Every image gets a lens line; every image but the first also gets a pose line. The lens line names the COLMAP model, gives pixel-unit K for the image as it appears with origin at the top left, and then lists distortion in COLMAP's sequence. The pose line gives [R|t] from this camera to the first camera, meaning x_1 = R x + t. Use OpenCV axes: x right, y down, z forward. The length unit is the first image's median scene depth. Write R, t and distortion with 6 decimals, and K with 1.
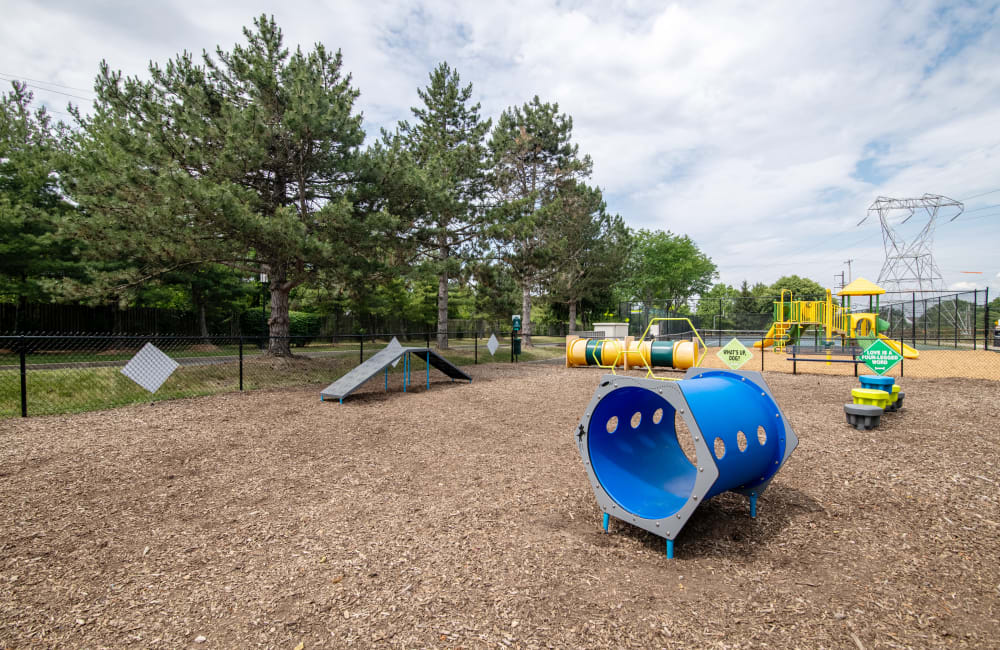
lens RADIAL K [[462.2, 0, 500.0], [0, 462.2, 325.0], [0, 0, 1]] dist [0.031401, -0.000083]
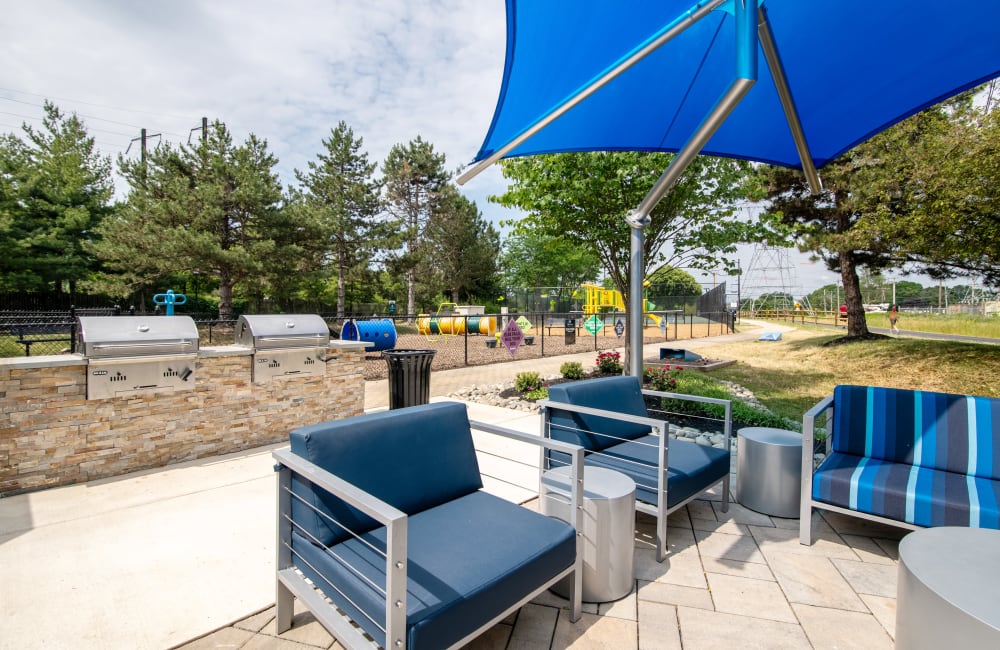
lens RADIAL K [[466.7, 0, 499.8], [0, 466.7, 313.6], [0, 0, 1]] dist [-0.002450, -0.000593]
pose [[0.989380, -0.005366, 0.145251, 0.144633], [0.003611, 0.999917, 0.012342, 0.002176], [-0.145305, -0.011686, 0.989318, -0.469591]]
